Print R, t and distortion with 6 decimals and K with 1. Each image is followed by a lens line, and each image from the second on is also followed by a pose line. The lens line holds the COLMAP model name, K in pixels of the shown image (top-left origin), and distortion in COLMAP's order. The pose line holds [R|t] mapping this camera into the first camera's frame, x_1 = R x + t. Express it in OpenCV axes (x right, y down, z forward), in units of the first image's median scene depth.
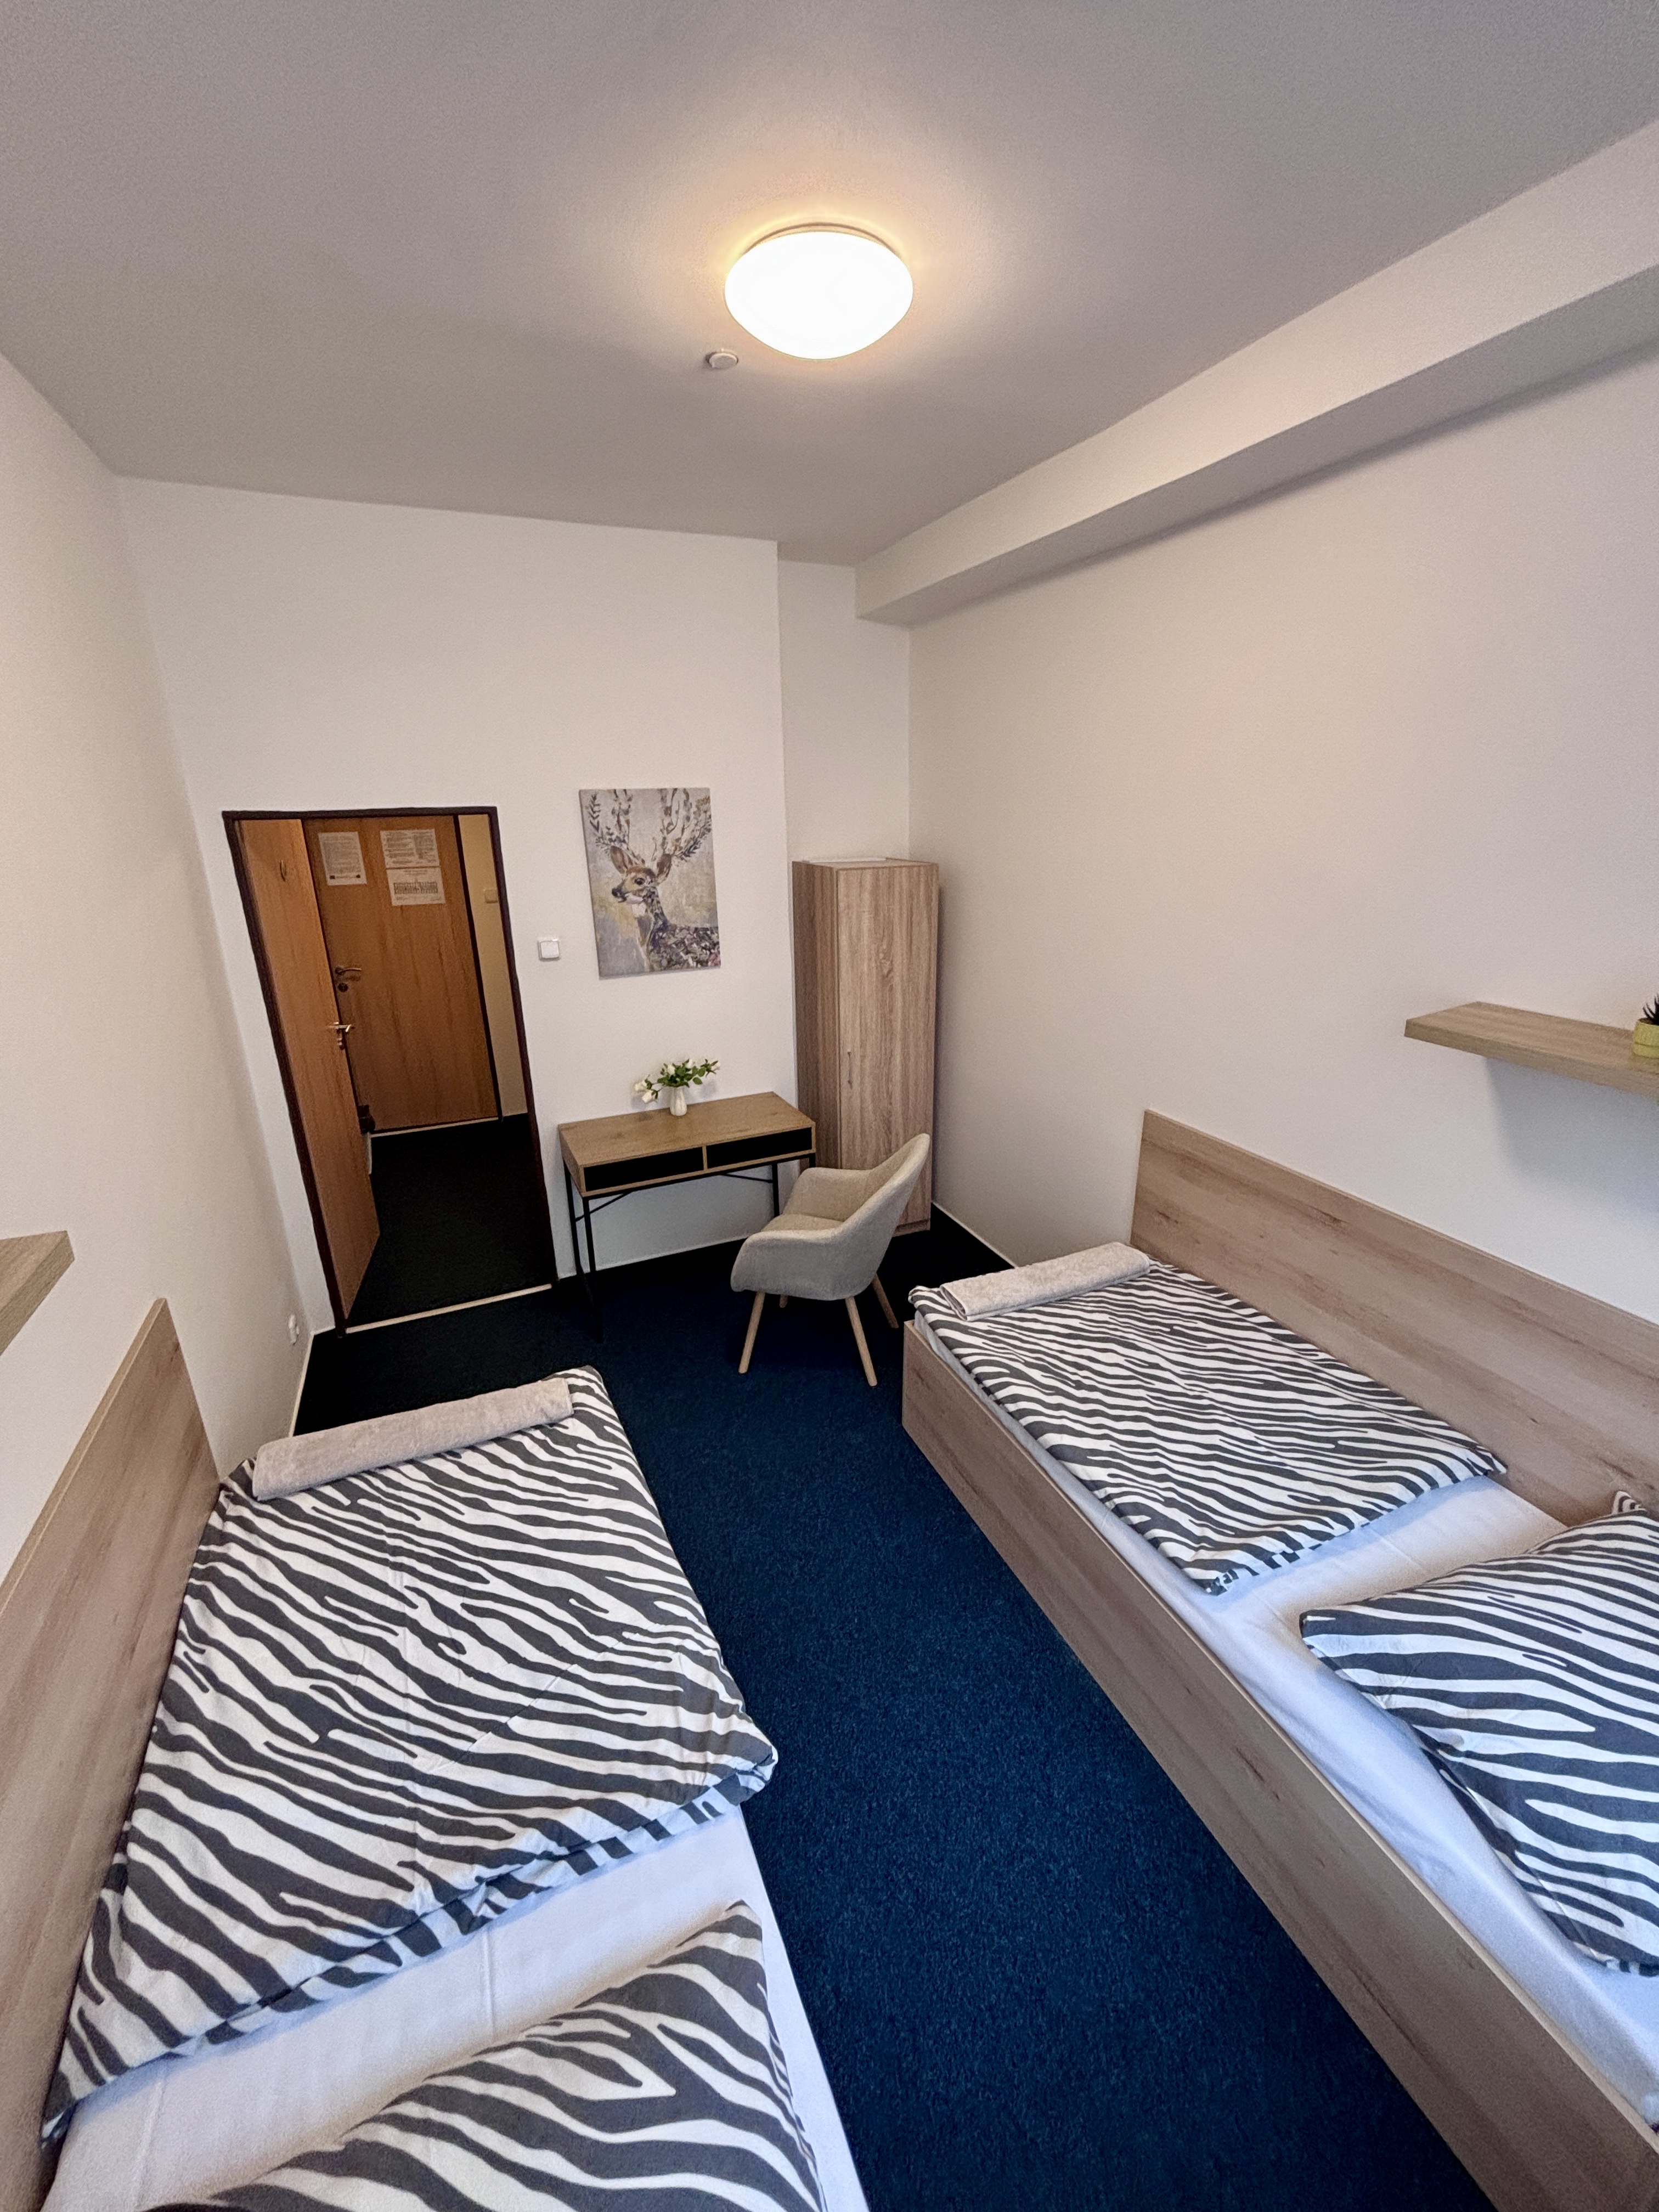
lens RADIAL K [[881.1, 0, 828.3], [0, 881.1, 1099.5], [0, 0, 1]] dist [-0.021492, -0.000546]
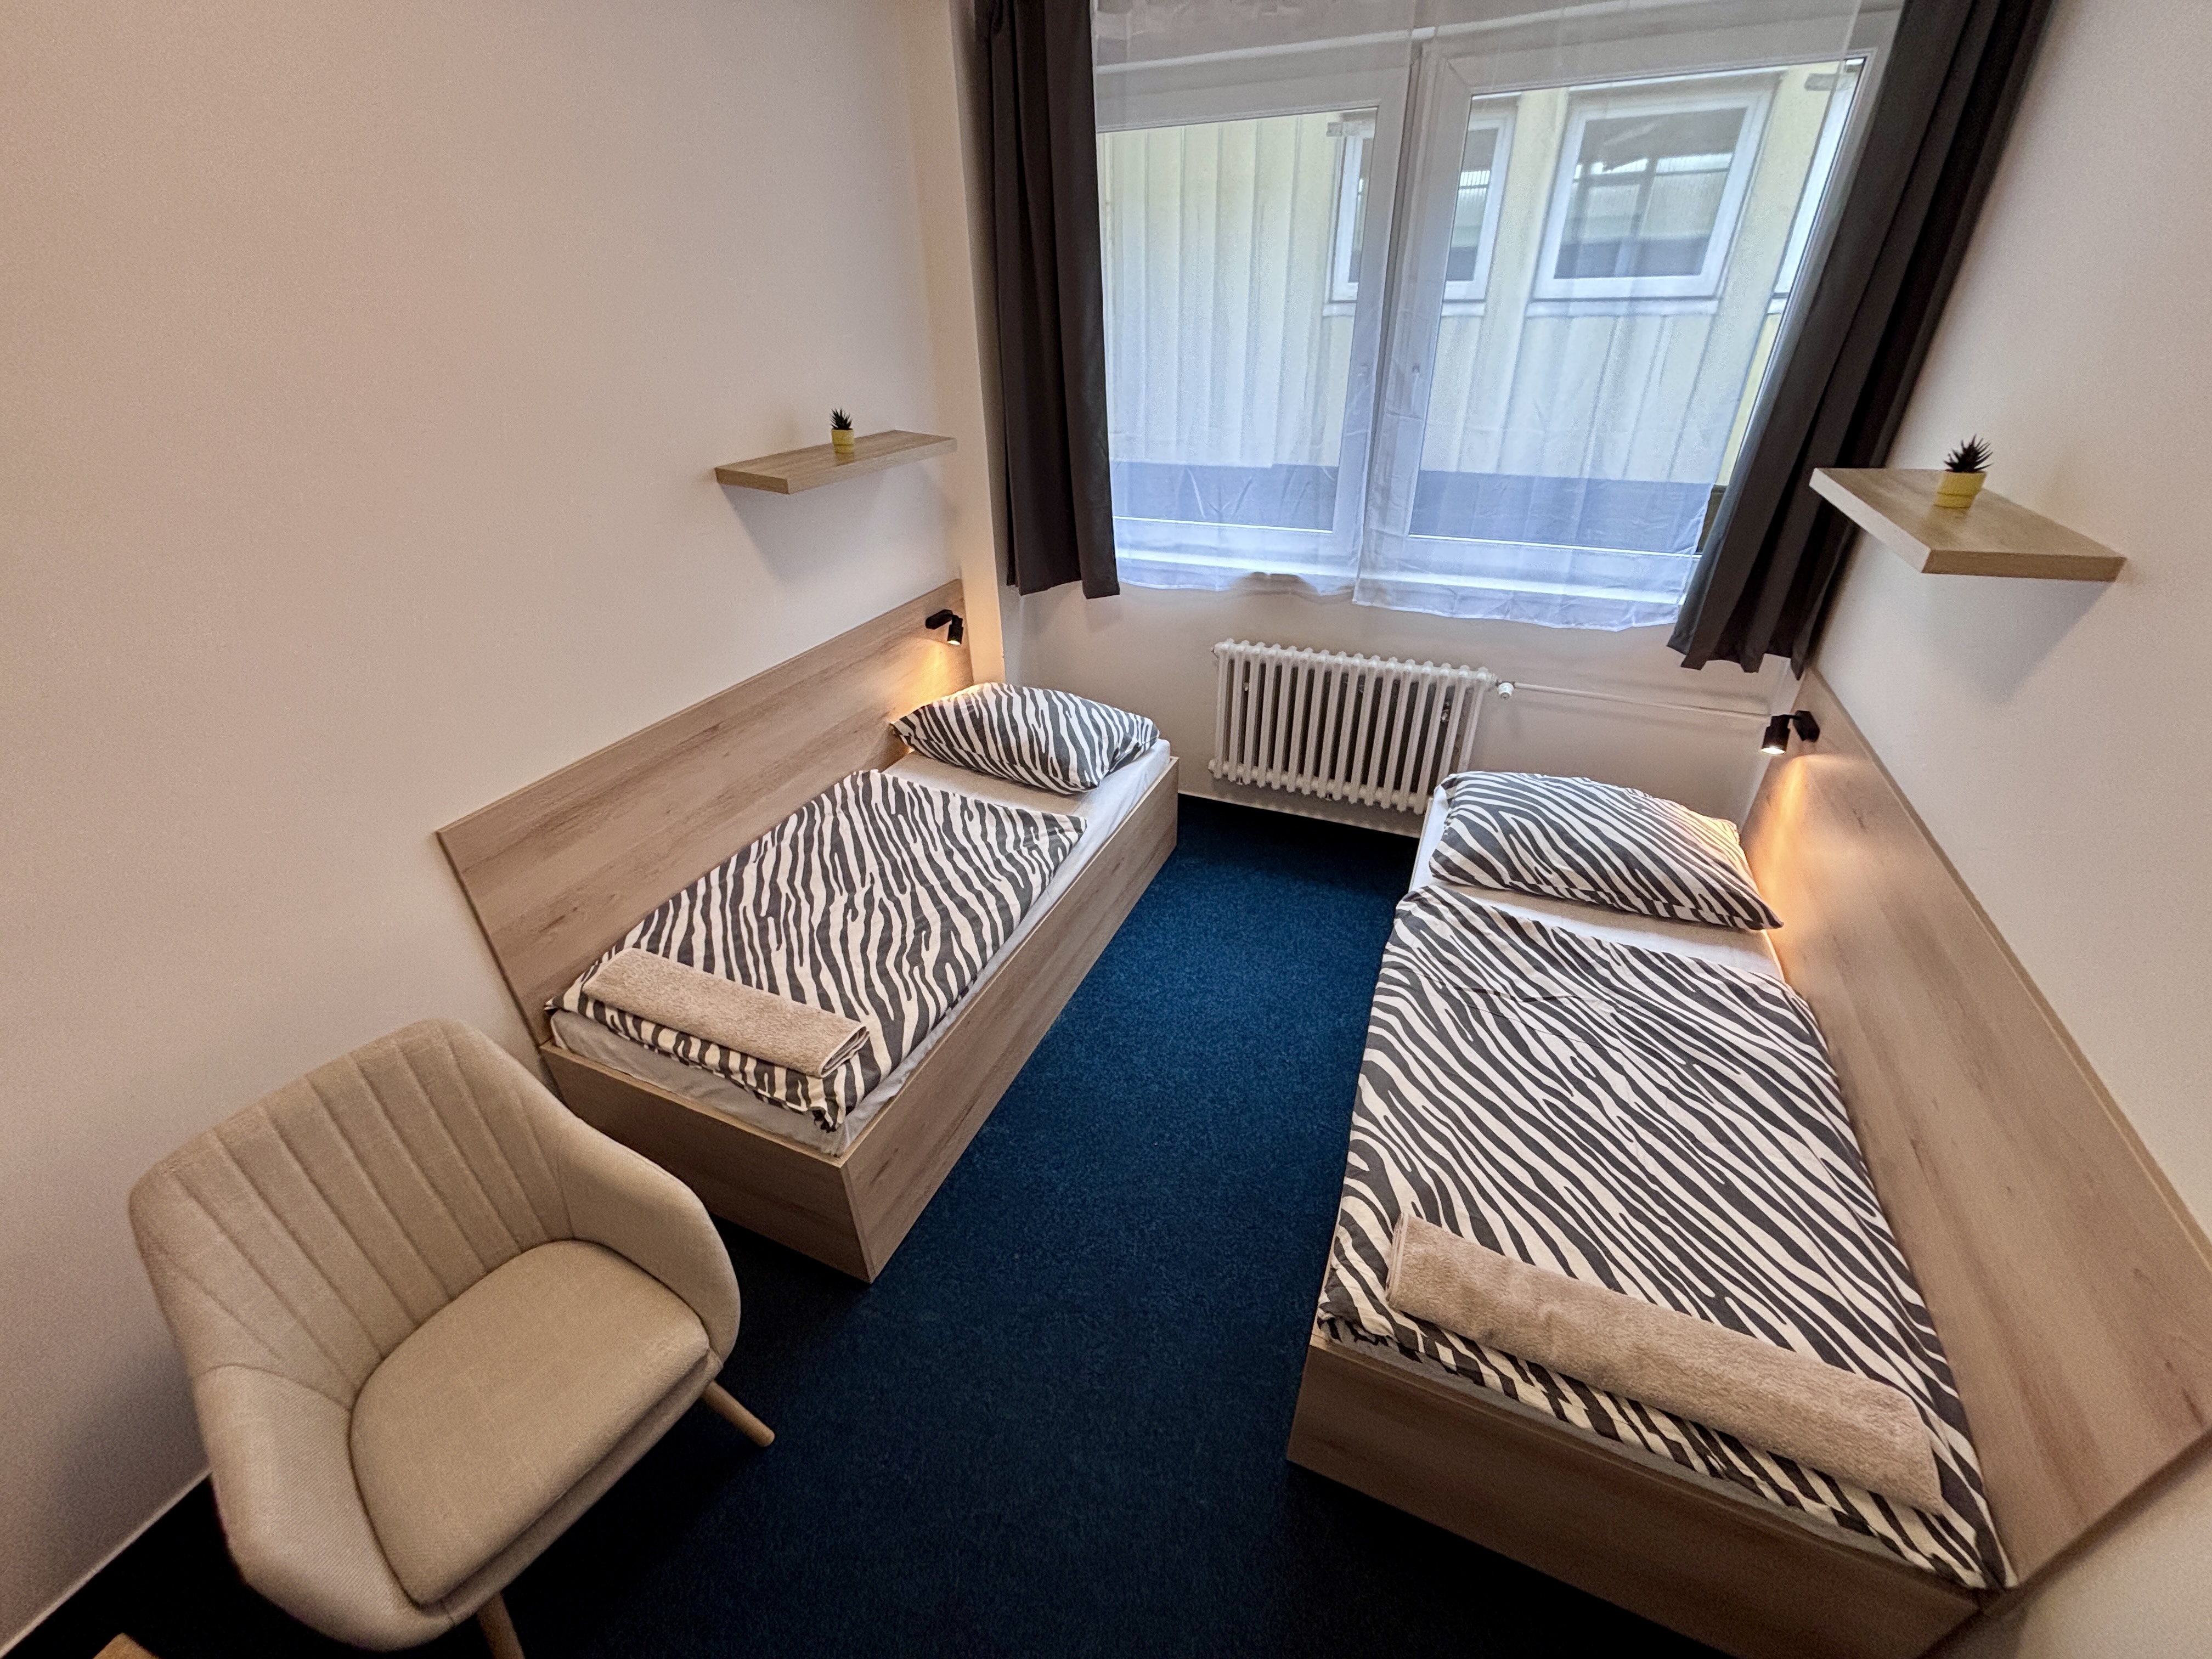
lens RADIAL K [[881.1, 0, 1110.7], [0, 881.1, 824.2], [0, 0, 1]] dist [-0.021492, -0.000546]
pose [[-0.683354, -0.348220, 0.641693, -0.545360], [0.263718, 0.701853, 0.661706, -0.424273], [-0.680793, 0.621406, -0.387783, 1.431446]]
